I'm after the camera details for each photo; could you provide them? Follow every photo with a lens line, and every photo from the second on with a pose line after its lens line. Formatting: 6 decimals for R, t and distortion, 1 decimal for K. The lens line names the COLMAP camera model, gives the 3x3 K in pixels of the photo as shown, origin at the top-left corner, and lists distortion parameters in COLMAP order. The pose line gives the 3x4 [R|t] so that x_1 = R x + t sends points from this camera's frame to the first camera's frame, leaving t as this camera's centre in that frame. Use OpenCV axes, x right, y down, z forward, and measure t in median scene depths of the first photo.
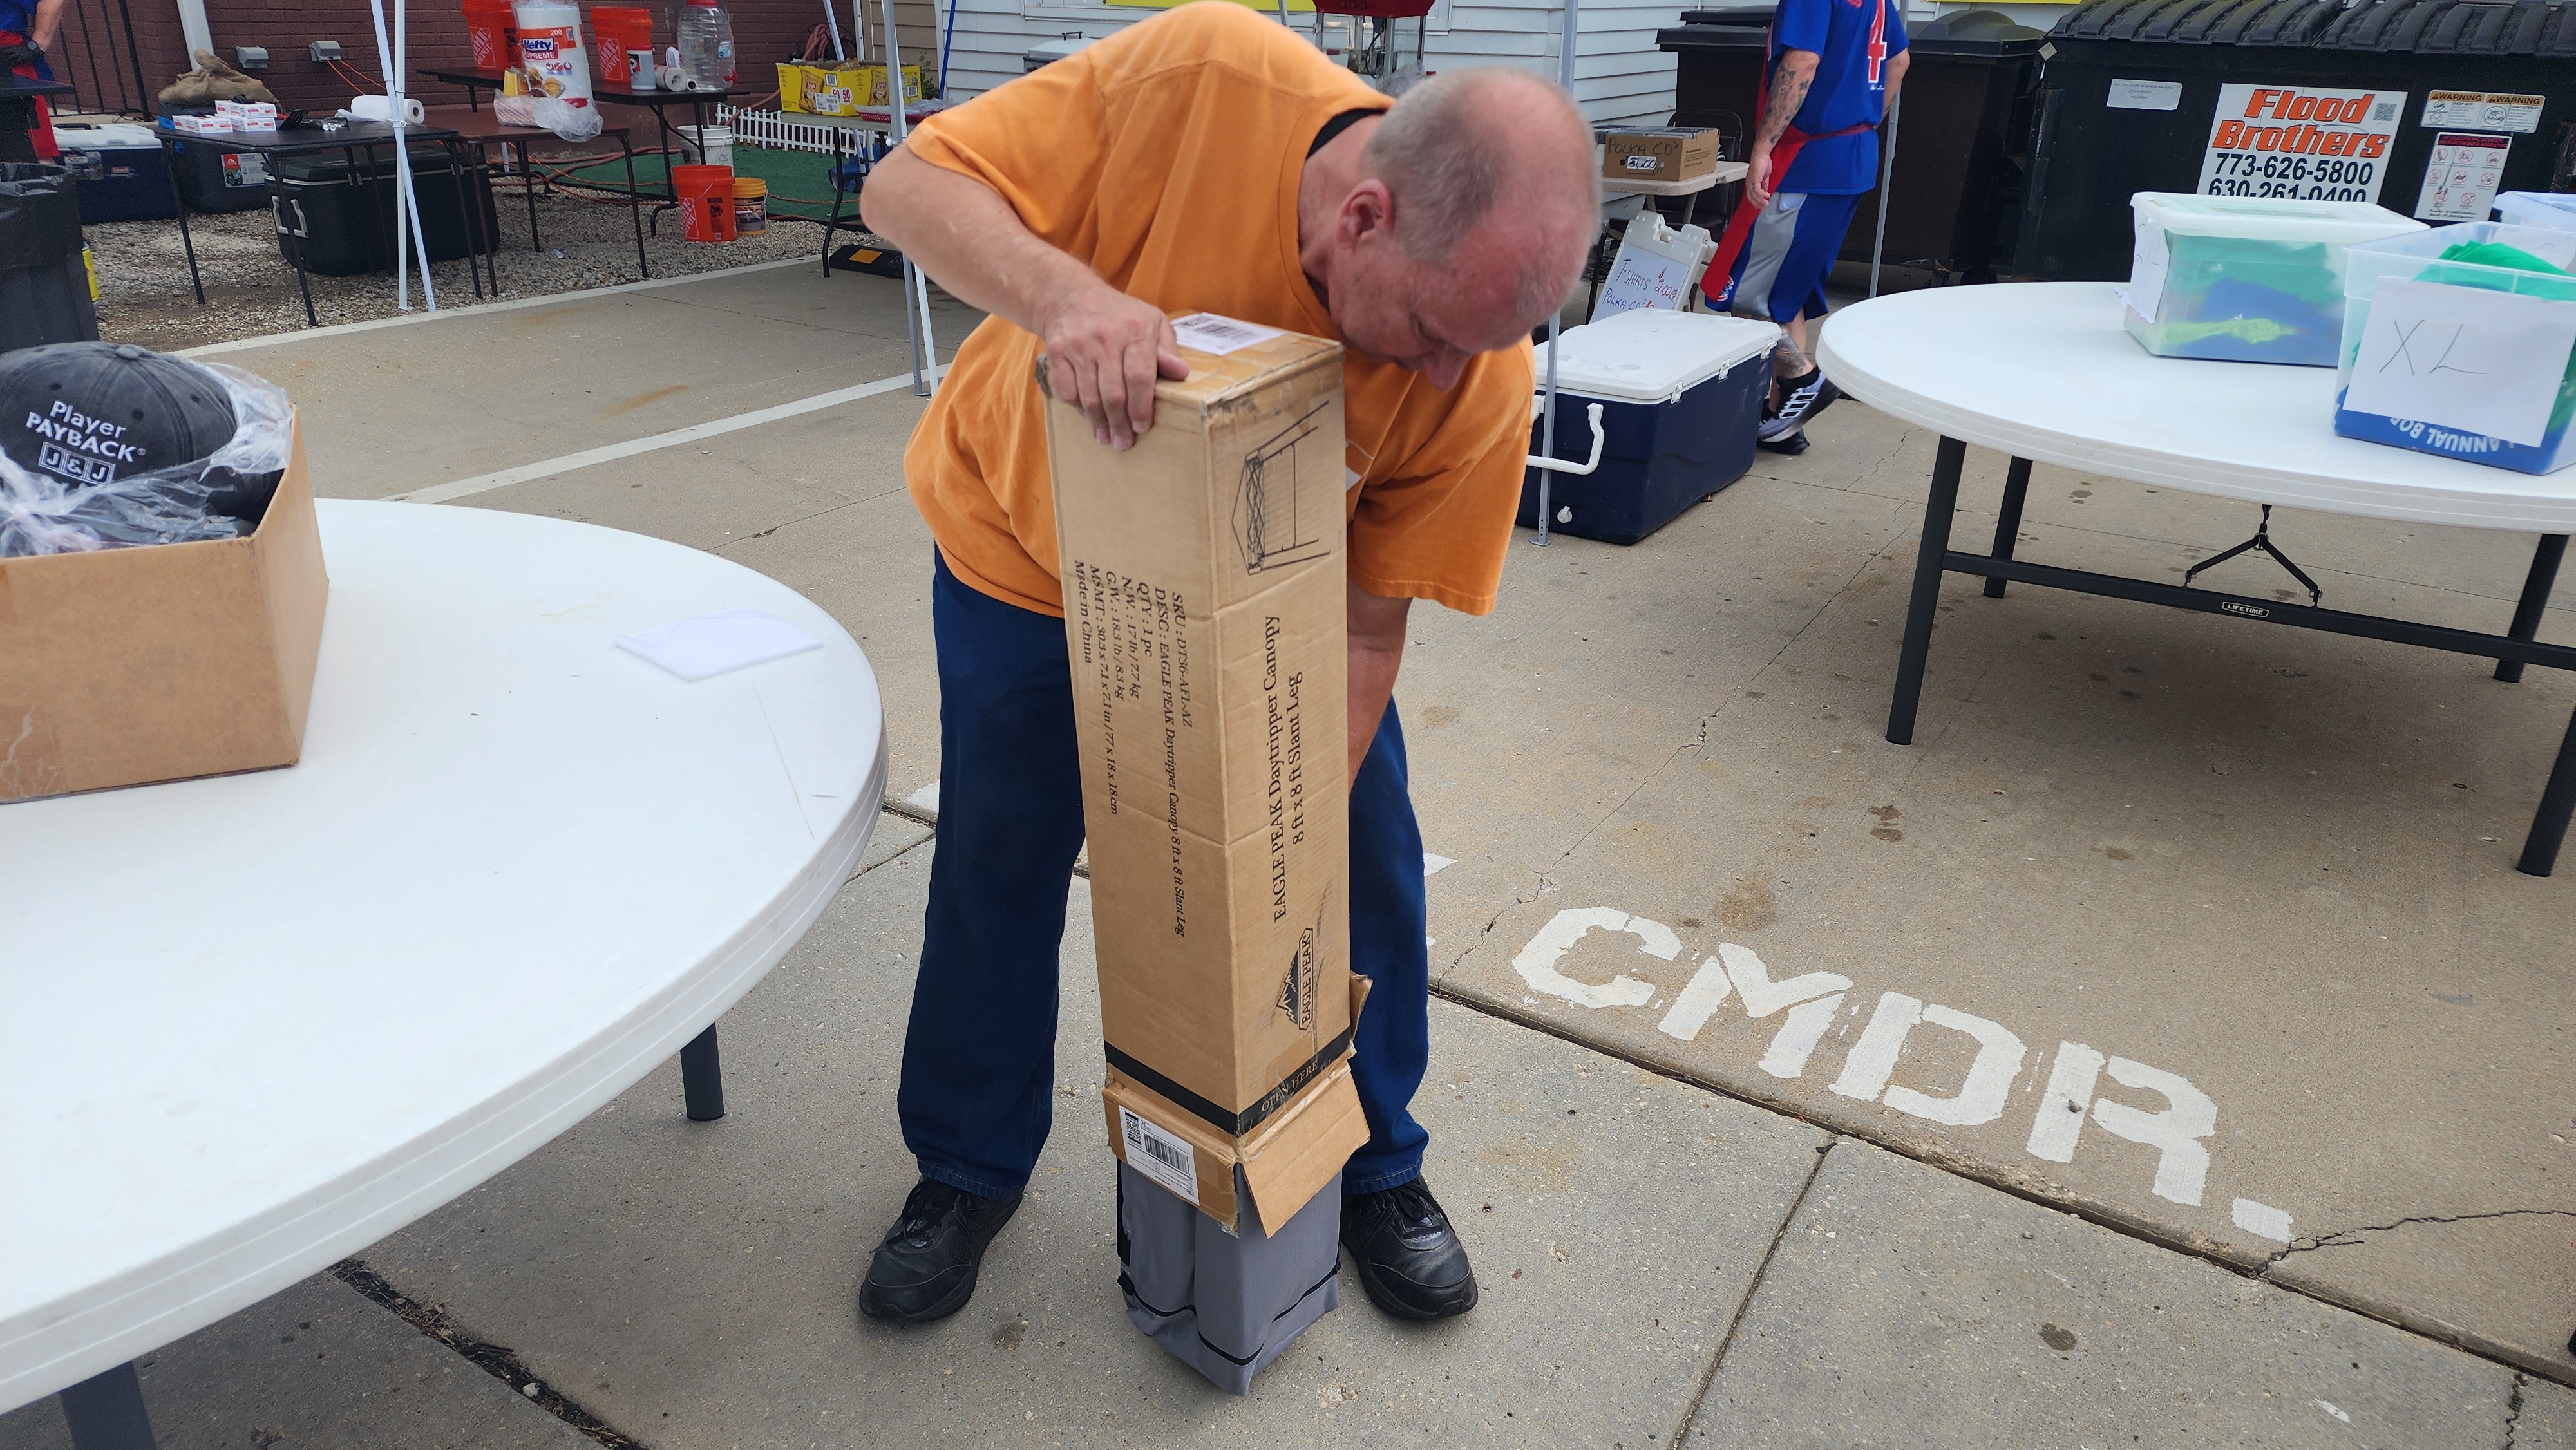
lens RADIAL K [[1740.9, 0, 1283.4], [0, 1740.9, 724.0], [0, 0, 1]] dist [0.009086, -0.010508]
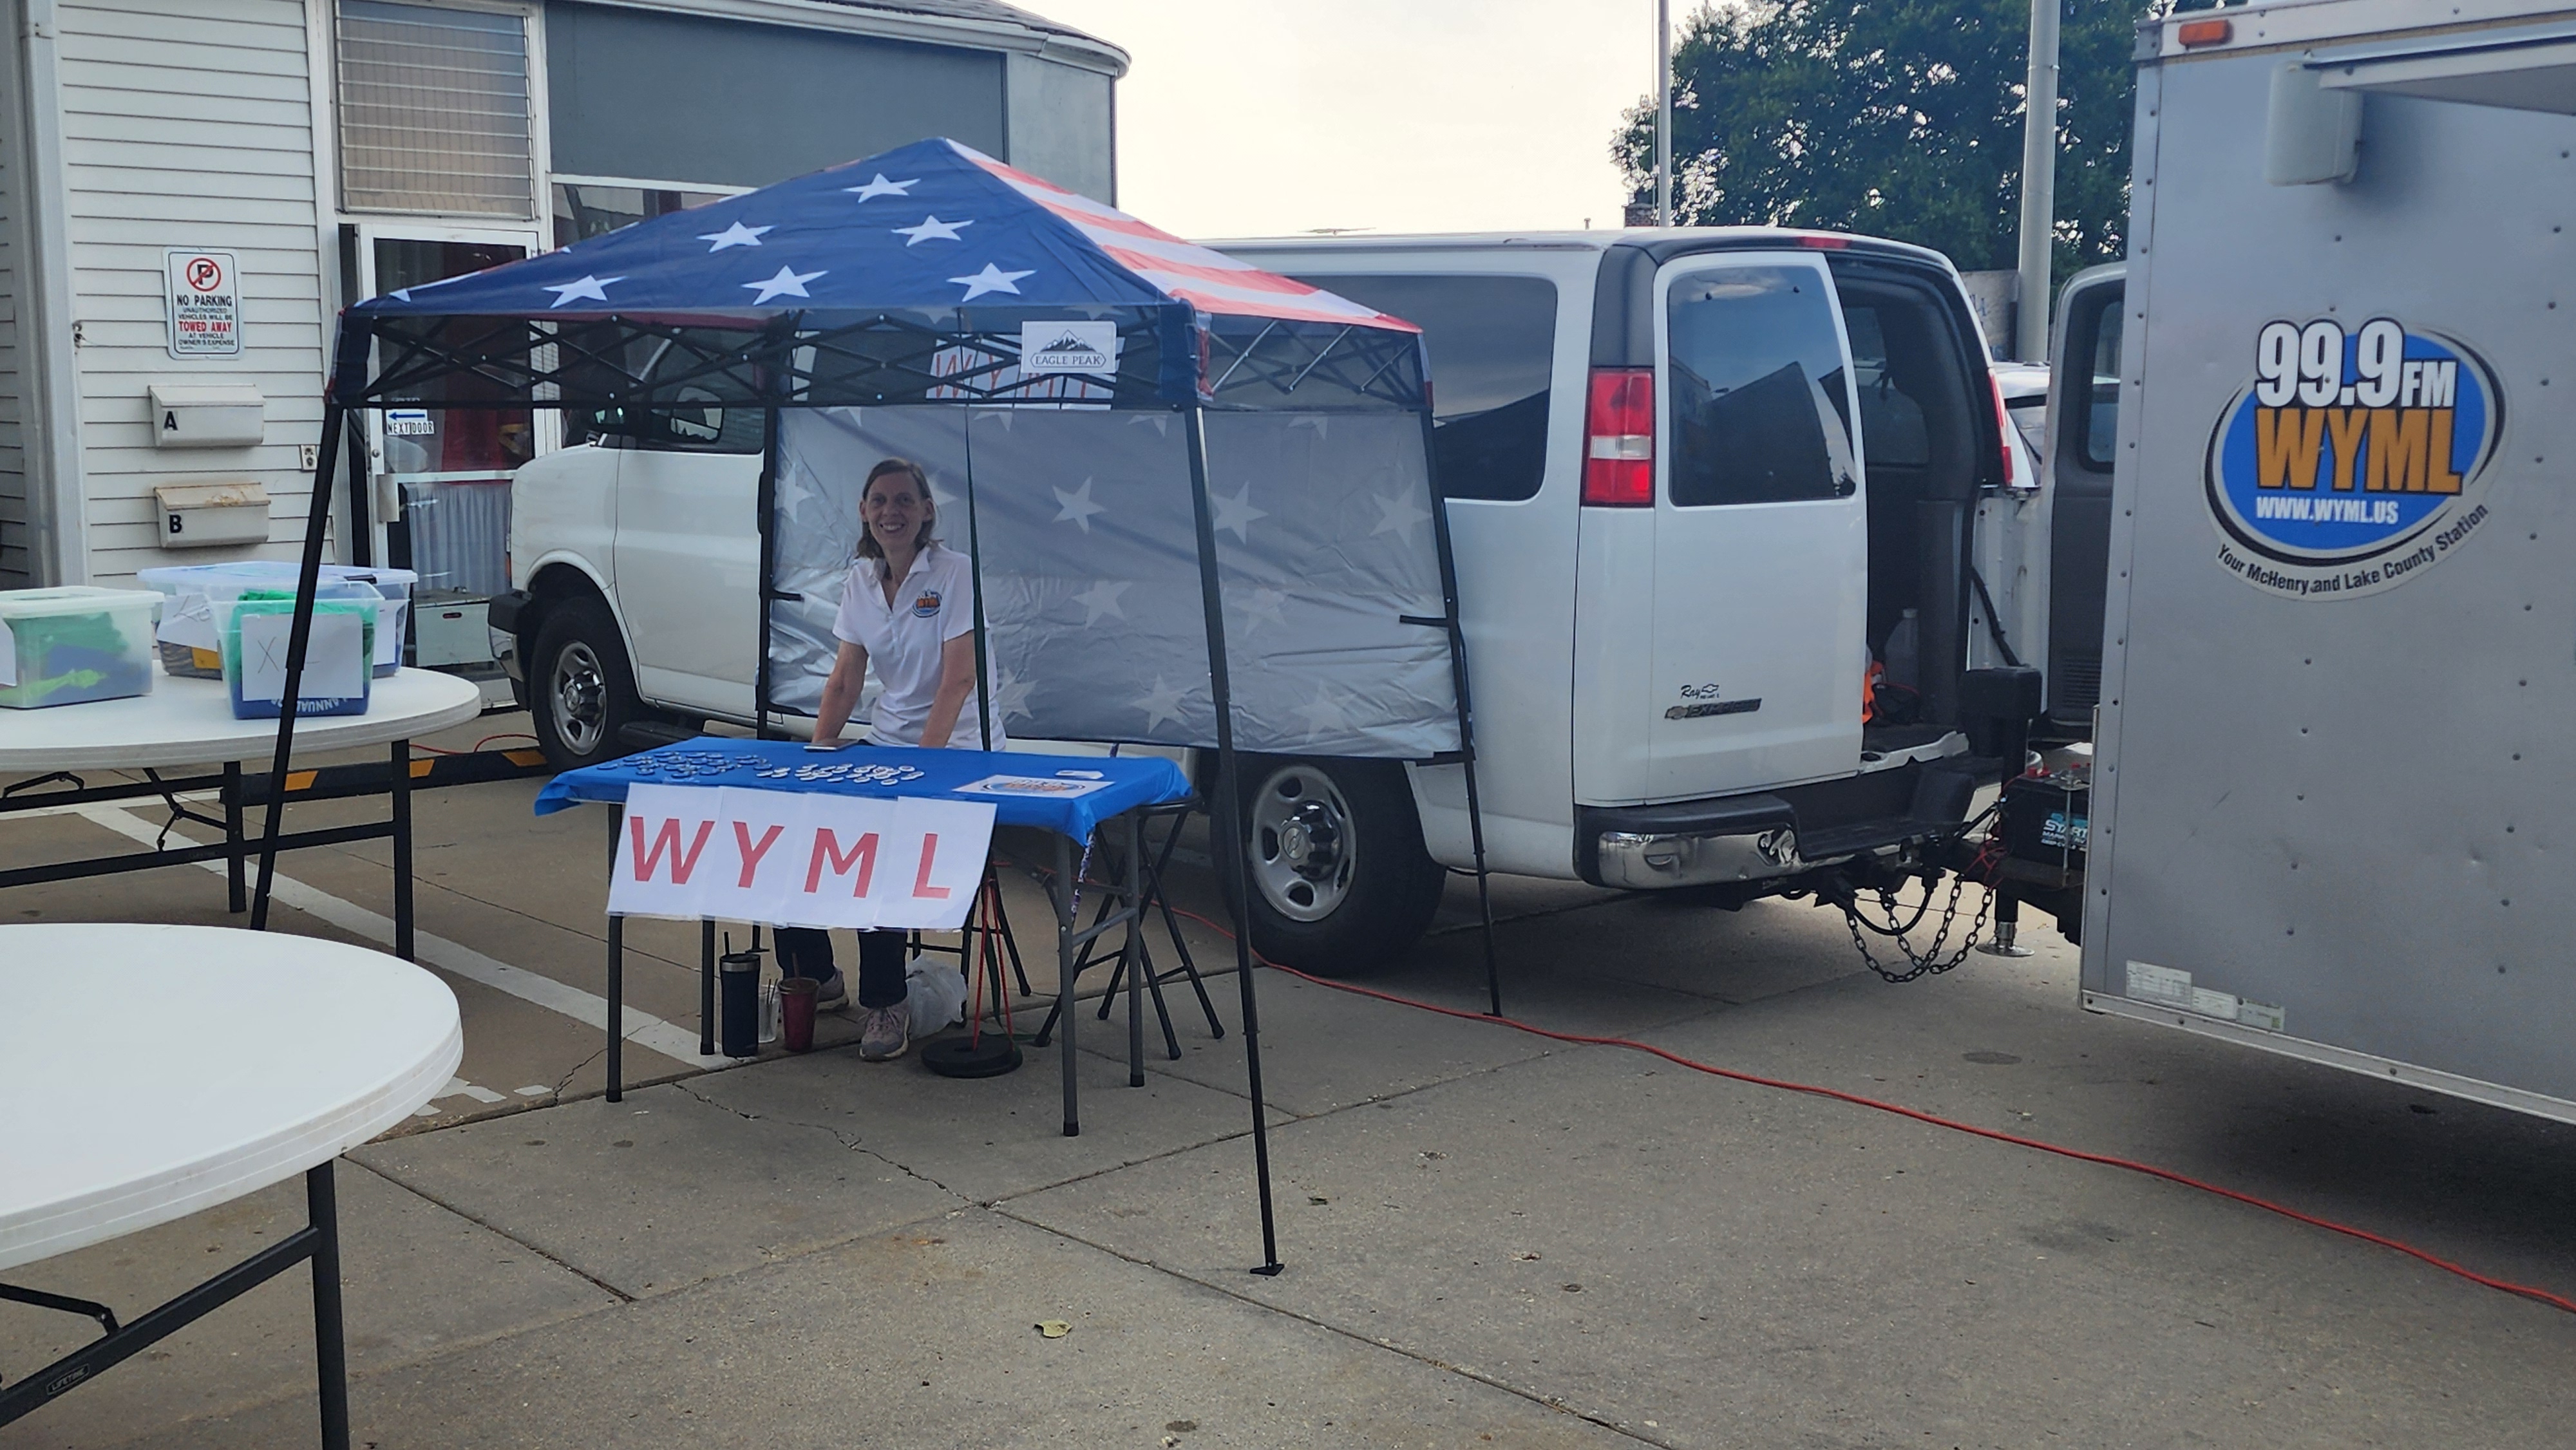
lens RADIAL K [[2568.7, 0, 1287.2], [0, 2568.7, 726.7], [0, 0, 1]] dist [0.032317, 0.000000]
pose [[0.243144, -0.148034, 0.958628, -1.315038], [0.387246, 0.920926, 0.043992, 0.092778], [-0.889338, 0.360528, 0.281243, -0.433087]]
